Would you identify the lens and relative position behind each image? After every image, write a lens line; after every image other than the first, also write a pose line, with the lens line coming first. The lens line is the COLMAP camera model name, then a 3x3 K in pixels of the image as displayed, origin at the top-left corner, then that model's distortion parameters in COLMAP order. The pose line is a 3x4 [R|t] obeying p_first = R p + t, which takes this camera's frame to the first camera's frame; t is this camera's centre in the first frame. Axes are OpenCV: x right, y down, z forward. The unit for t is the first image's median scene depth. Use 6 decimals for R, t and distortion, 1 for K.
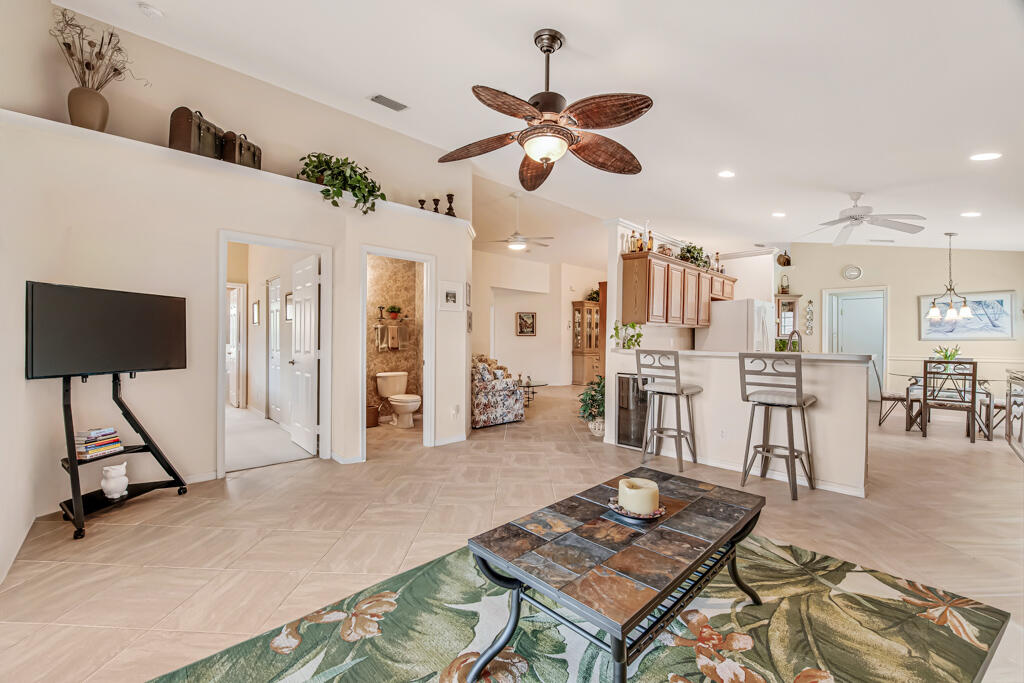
lens RADIAL K [[410.0, 0, 512.9], [0, 410.0, 339.5], [0, 0, 1]] dist [-0.017600, -0.000137]
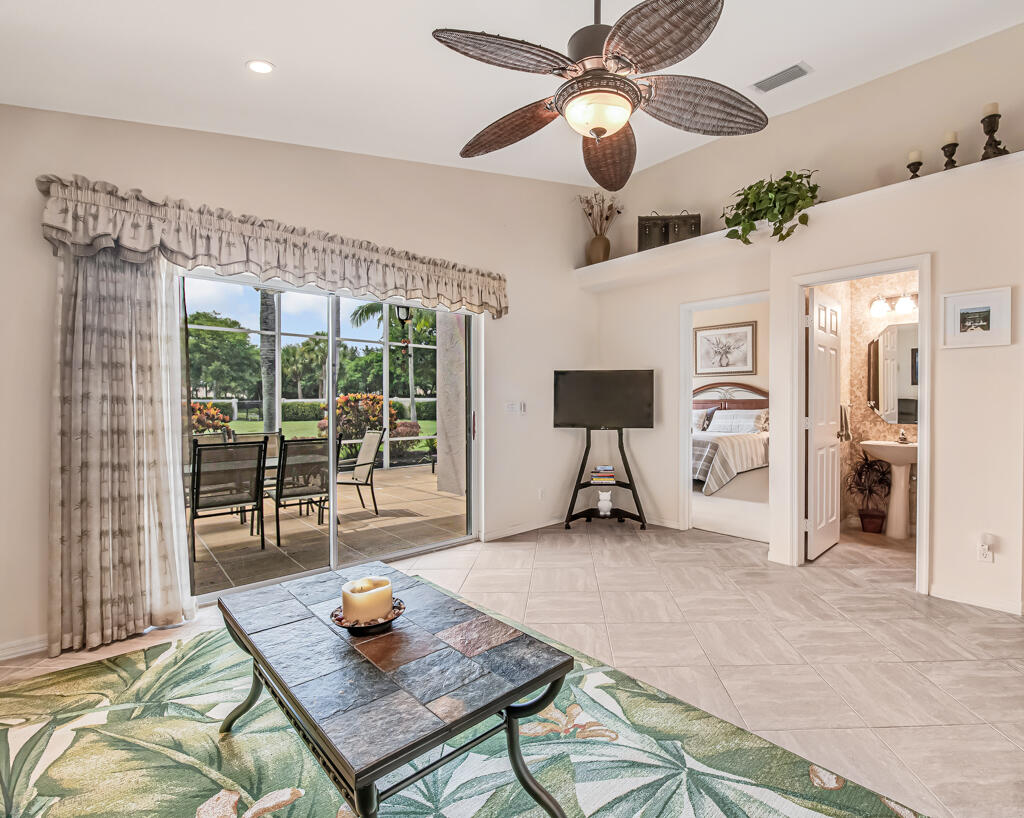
lens RADIAL K [[490.8, 0, 559.9], [0, 490.8, 405.1], [0, 0, 1]] dist [-0.001792, -0.008573]
pose [[0.025690, 0.001112, -0.999669, 0.399651], [0.002516, 0.999996, 0.001177, 0.000274], [0.999667, -0.002545, 0.025687, 0.420517]]
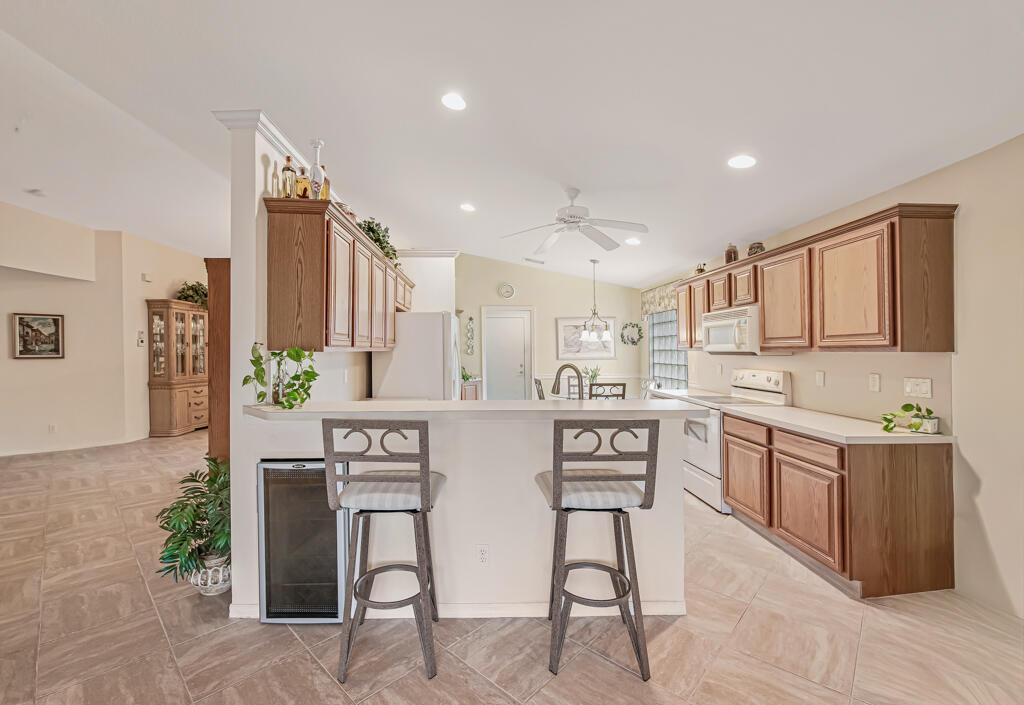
lens RADIAL K [[424.2, 0, 486.2], [0, 424.2, 352.7], [0, 0, 1]] dist [-0.020518, -0.000145]
pose [[0.685462, -0.012137, 0.728007, 0.079343], [0.007886, 0.999926, 0.009244, -0.033705], [-0.728066, -0.000595, 0.685507, 0.446173]]
